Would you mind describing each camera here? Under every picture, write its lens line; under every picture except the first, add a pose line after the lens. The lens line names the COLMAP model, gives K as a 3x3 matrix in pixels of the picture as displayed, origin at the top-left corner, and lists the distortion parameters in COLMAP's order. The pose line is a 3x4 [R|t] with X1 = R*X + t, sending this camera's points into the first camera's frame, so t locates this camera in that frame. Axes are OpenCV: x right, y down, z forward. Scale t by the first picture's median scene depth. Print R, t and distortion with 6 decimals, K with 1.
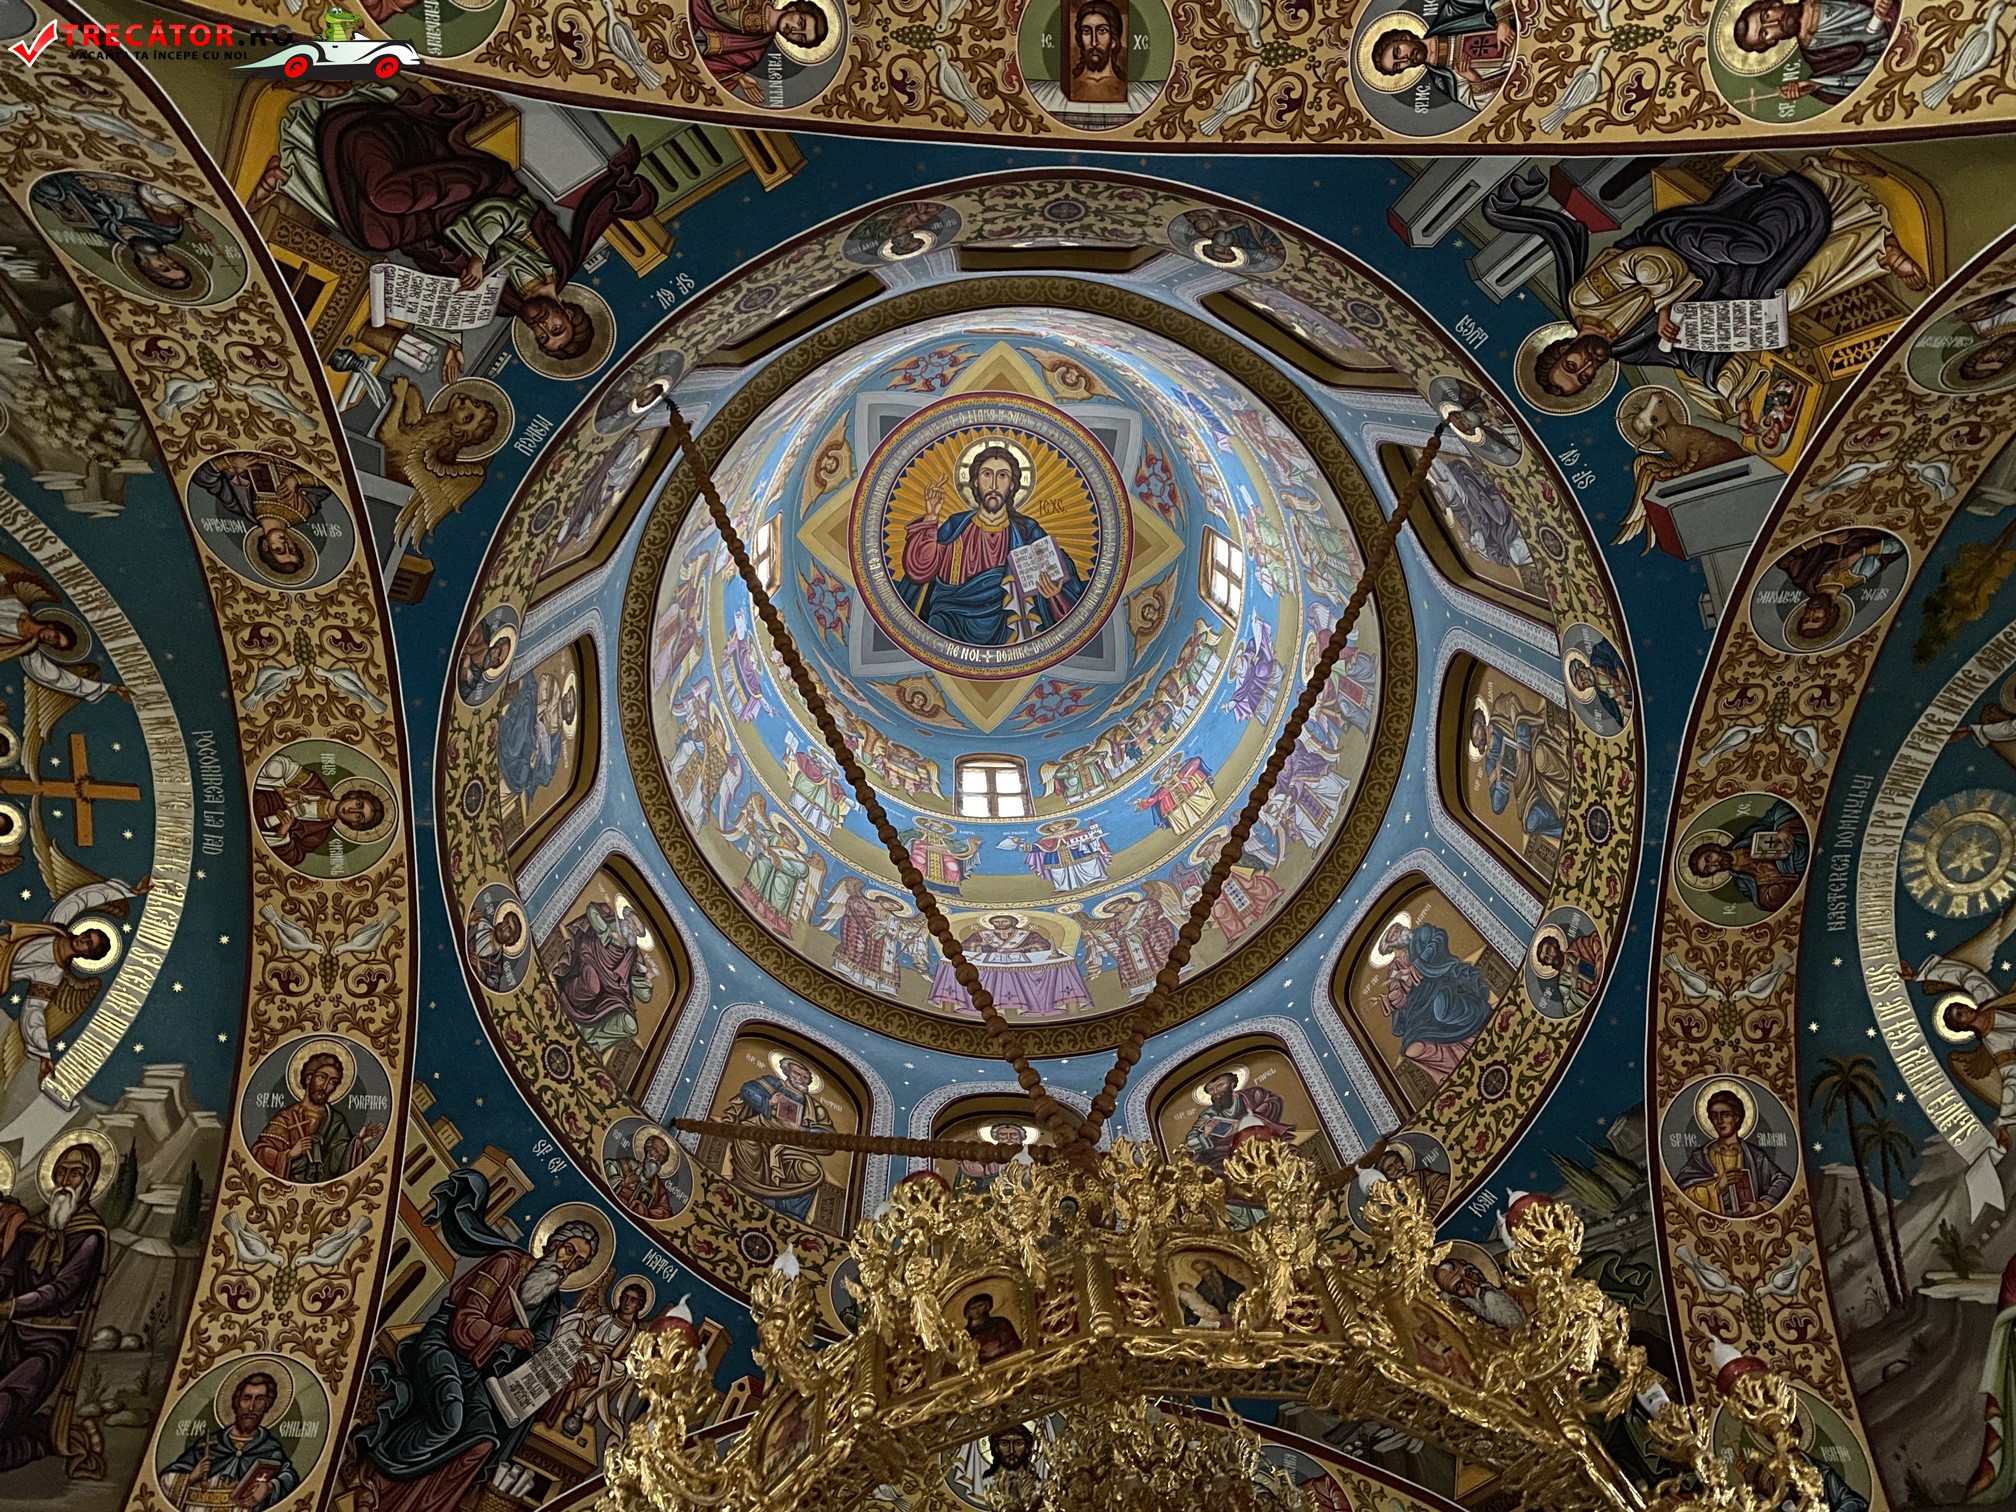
lens RADIAL K [[1522.5, 0, 1008.0], [0, 1522.5, 756.0], [0, 0, 1]] dist [0.006661, 0.005212]
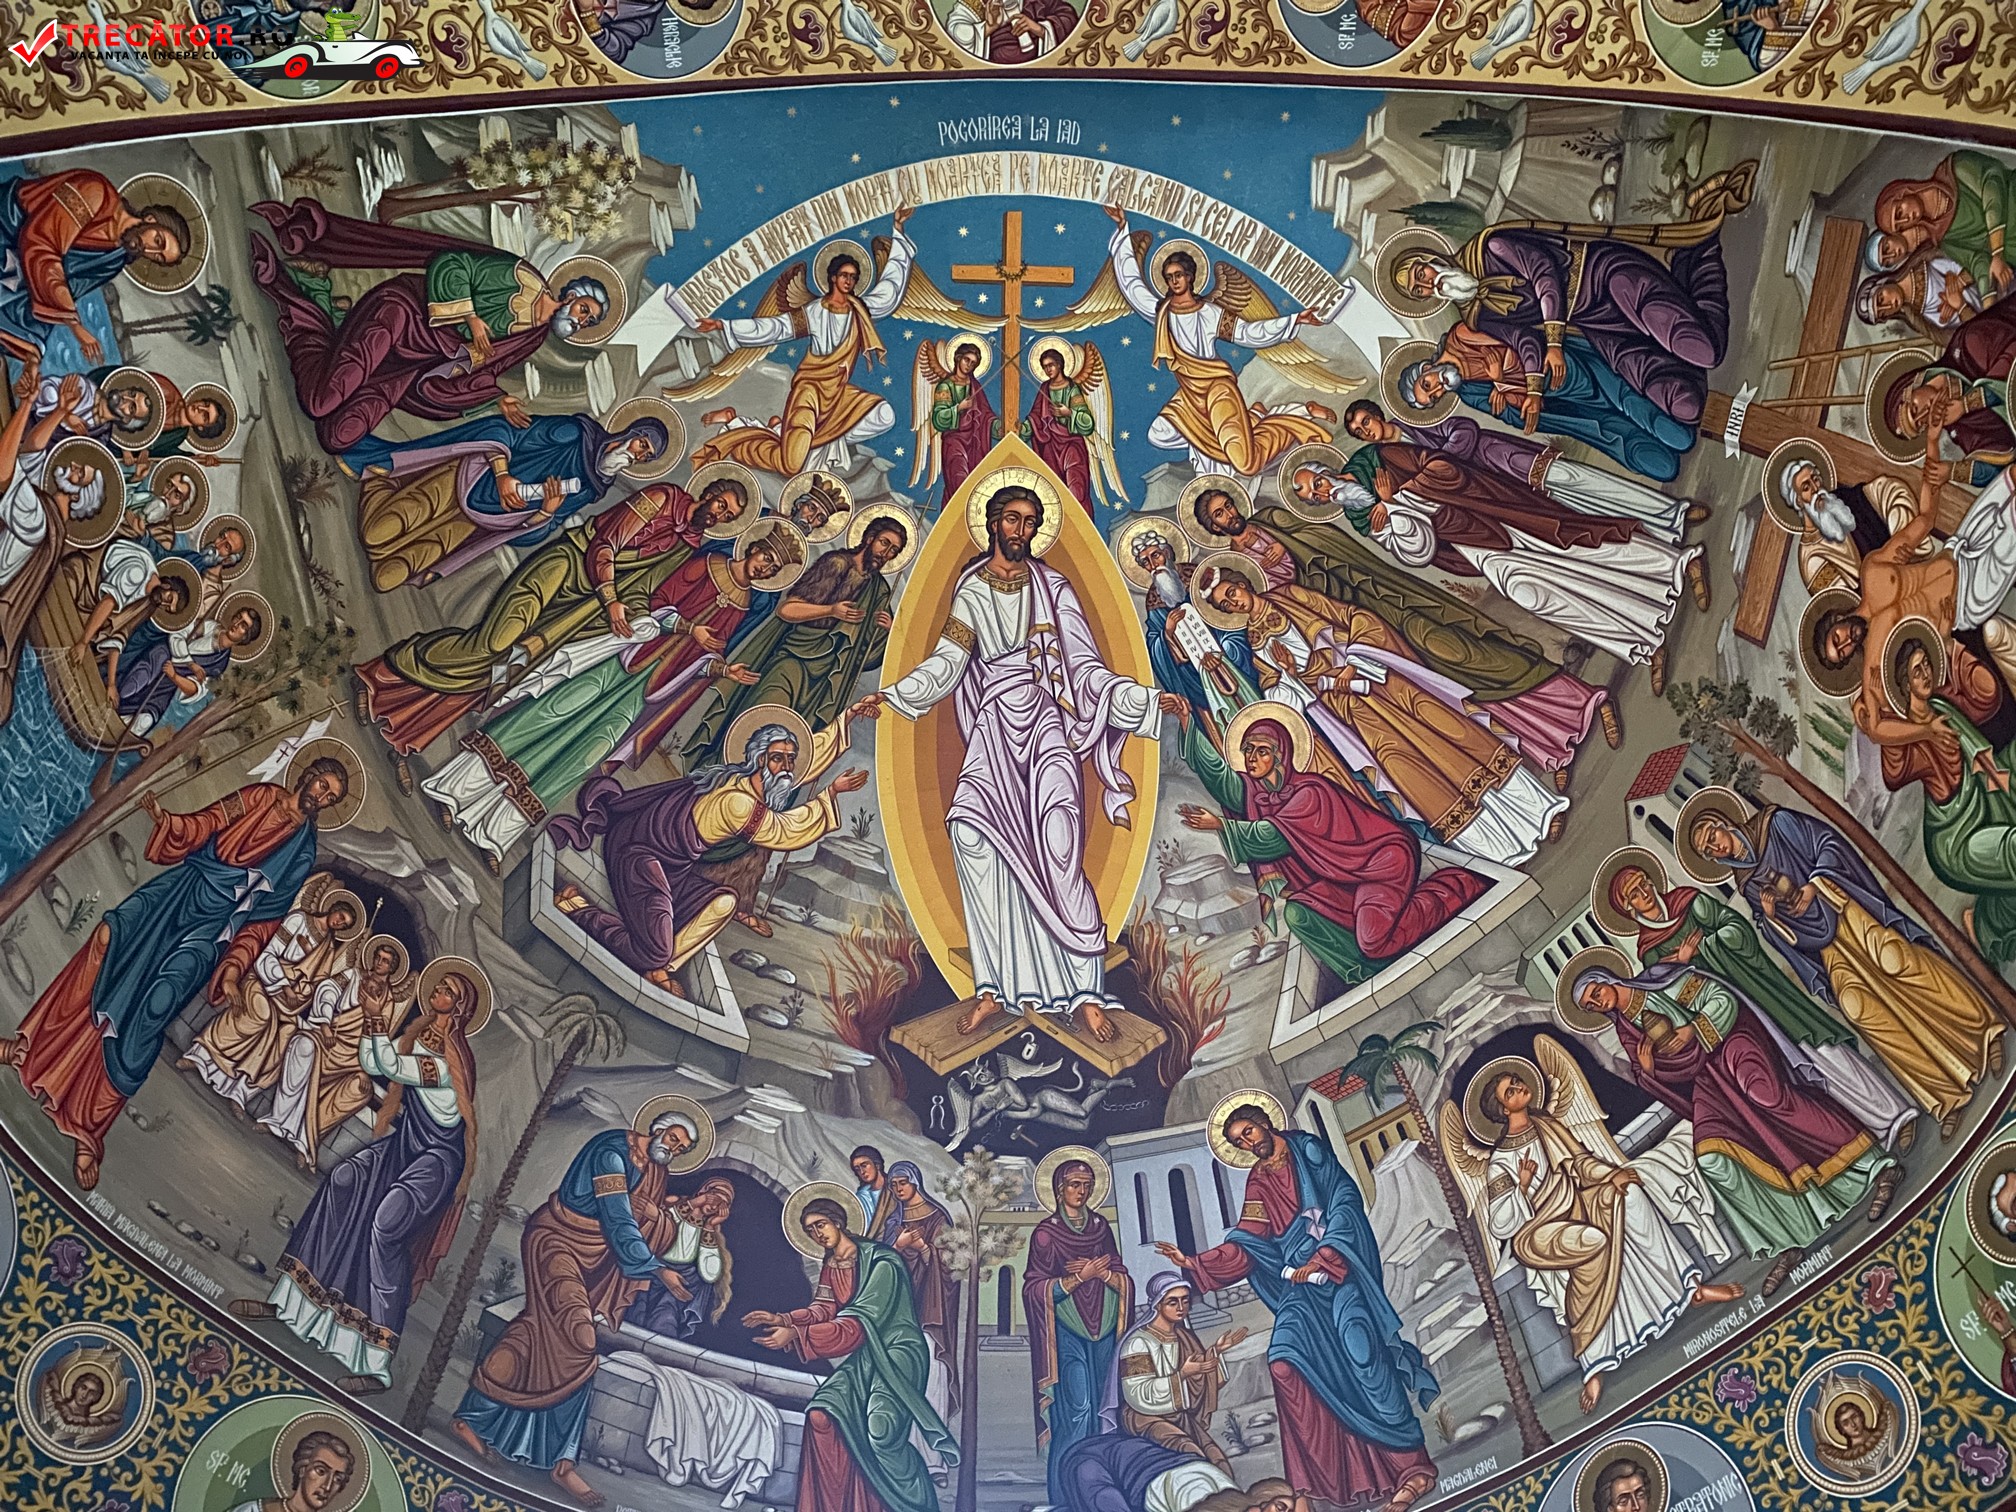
lens RADIAL K [[1522.5, 0, 1008.0], [0, 1522.5, 756.0], [0, 0, 1]] dist [0.006661, 0.005212]
pose [[-0.052733, -0.866399, -0.496561, -0.397984], [0.957028, 0.098149, -0.272882, 0.310147], [0.285162, -0.489612, 0.823992, 0.070541]]
